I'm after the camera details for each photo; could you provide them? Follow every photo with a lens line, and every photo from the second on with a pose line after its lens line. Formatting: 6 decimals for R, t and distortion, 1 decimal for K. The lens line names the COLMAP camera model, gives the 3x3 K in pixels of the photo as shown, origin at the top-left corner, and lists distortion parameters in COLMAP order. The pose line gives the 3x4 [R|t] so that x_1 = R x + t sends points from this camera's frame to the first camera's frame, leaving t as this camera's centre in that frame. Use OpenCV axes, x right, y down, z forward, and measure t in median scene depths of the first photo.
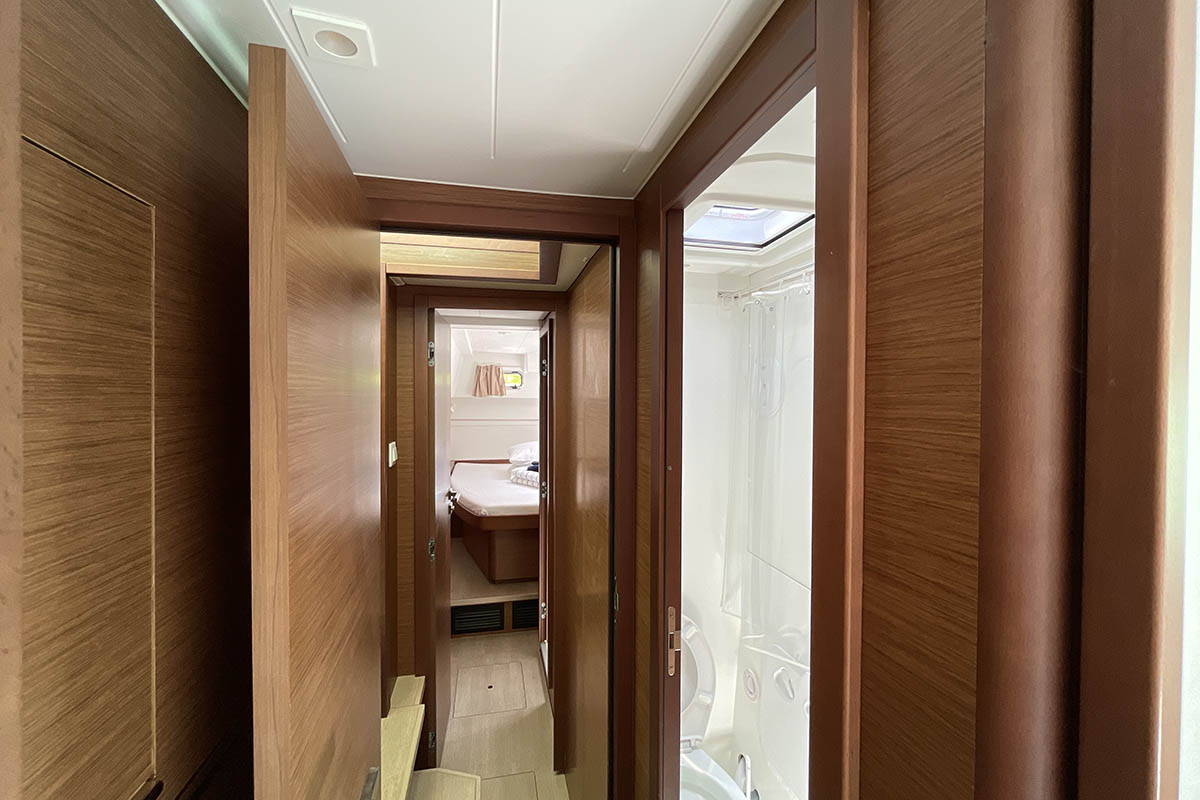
lens RADIAL K [[493.6, 0, 600.0], [0, 493.6, 400.0], [0, 0, 1]] dist [-0.000564, -0.000022]
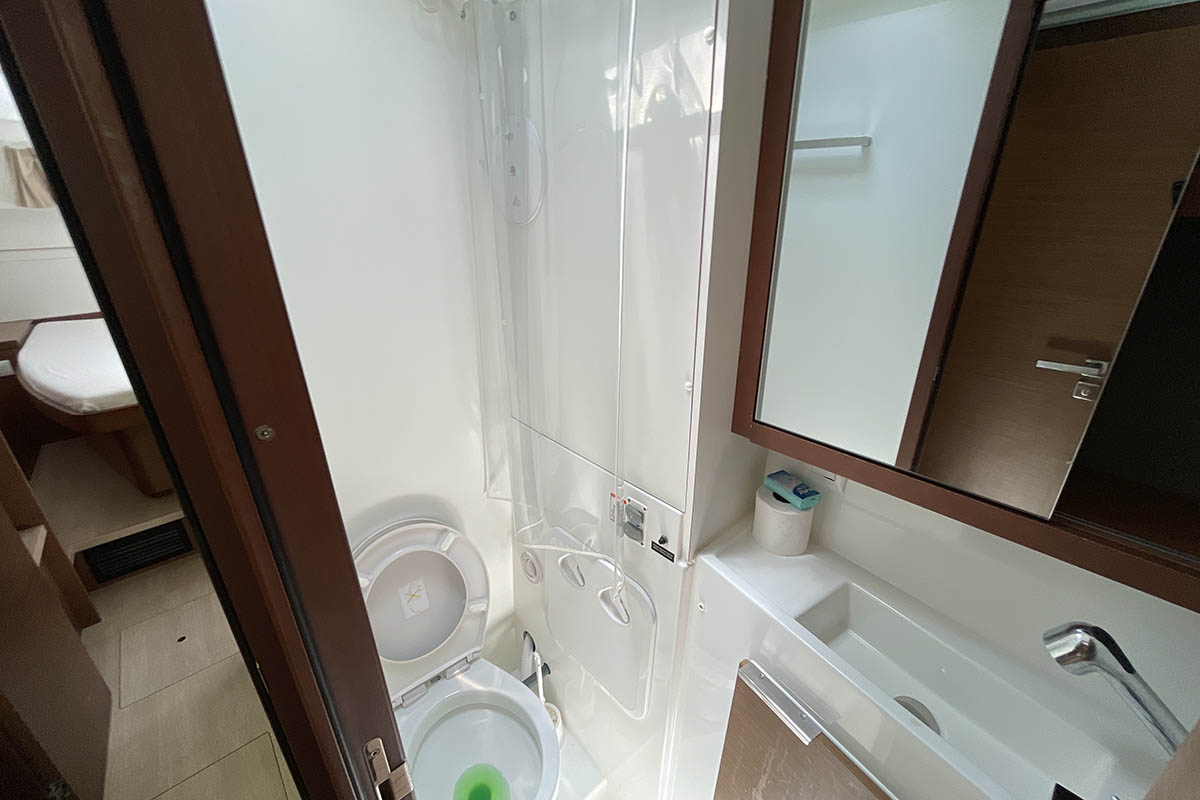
lens RADIAL K [[493.6, 0, 600.0], [0, 493.6, 400.0], [0, 0, 1]] dist [-0.000564, -0.000022]
pose [[0.875331, -0.201474, 0.439550, 0.096267], [0.025237, 0.926852, 0.374577, 0.009172], [-0.482865, -0.316786, 0.816387, 0.343985]]
